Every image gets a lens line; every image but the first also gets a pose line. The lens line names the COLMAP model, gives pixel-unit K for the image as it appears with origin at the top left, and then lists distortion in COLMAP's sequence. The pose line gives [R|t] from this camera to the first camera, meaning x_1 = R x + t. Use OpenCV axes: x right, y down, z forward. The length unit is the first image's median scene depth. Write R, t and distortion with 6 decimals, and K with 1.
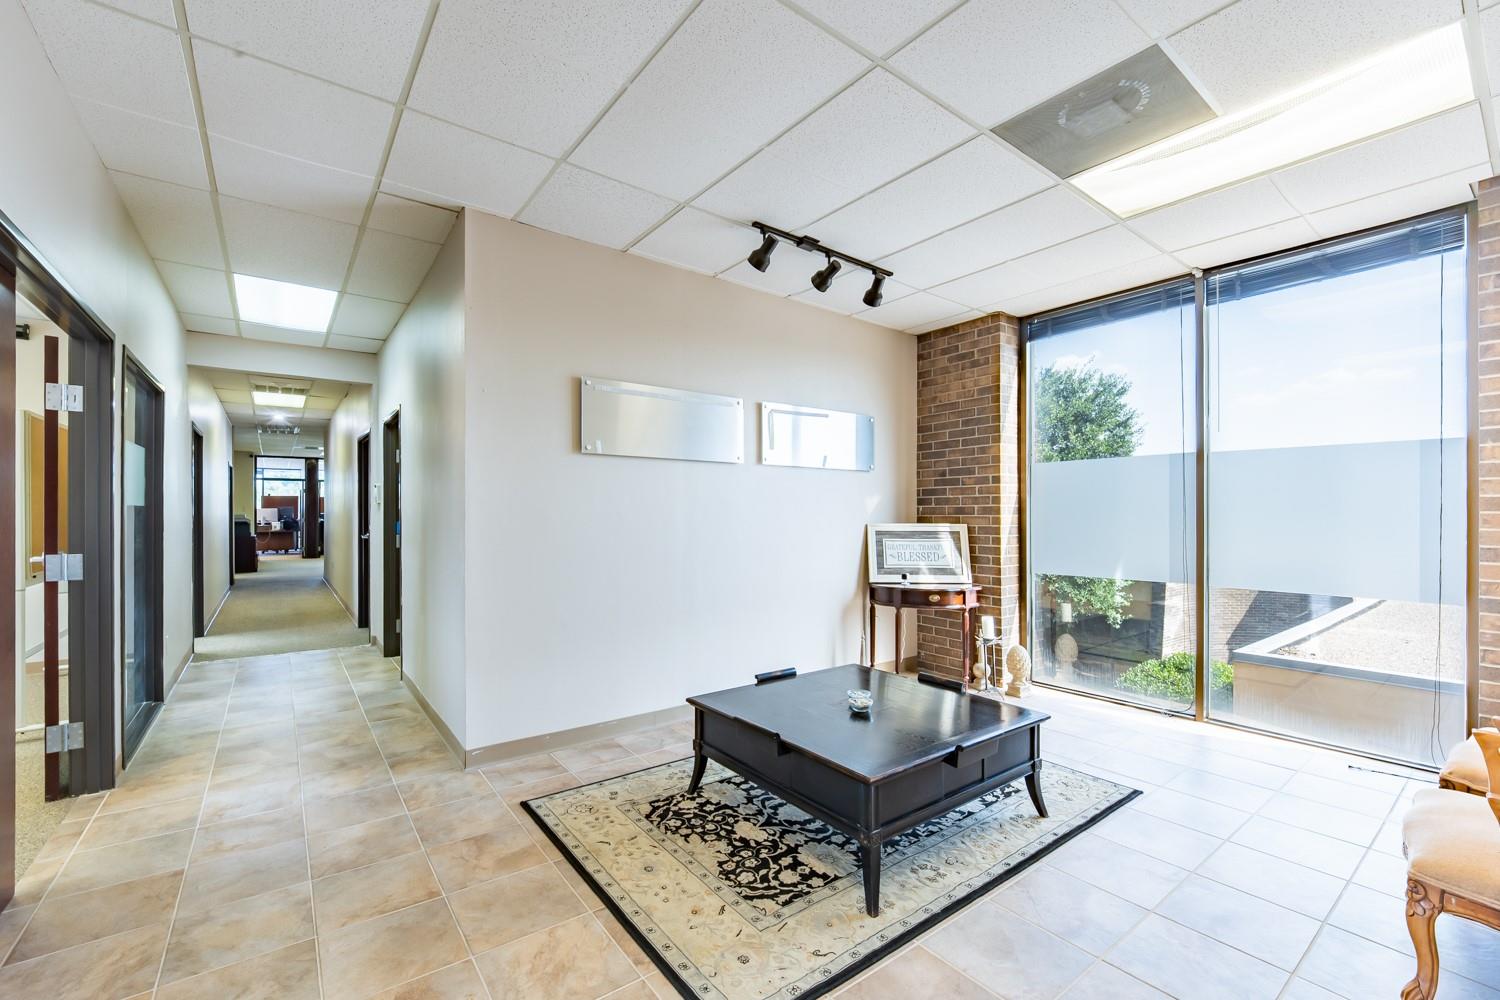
lens RADIAL K [[618.4, 0, 749.6], [0, 618.4, 502.5], [0, 0, 1]] dist [-0.001648, -0.006092]
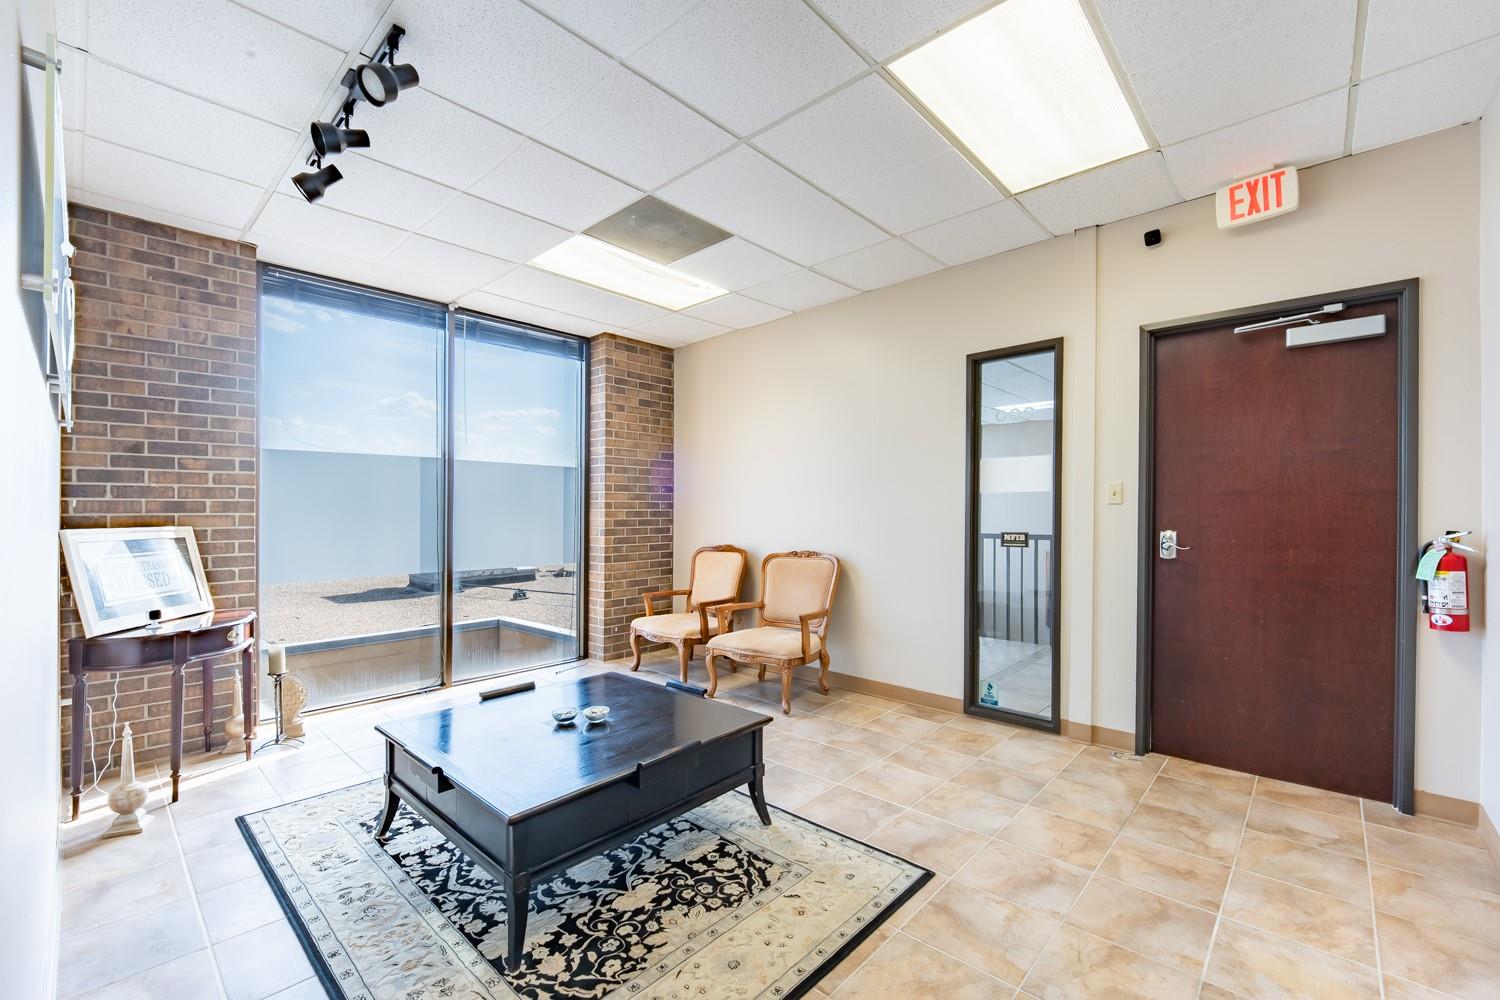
lens RADIAL K [[618.4, 0, 749.6], [0, 618.4, 502.5], [0, 0, 1]] dist [-0.001648, -0.006092]
pose [[-0.166828, 0.013536, 0.985893, -0.808622], [-0.014739, 0.999760, -0.016220, 0.019522], [-0.985876, -0.017237, -0.166588, 0.962400]]
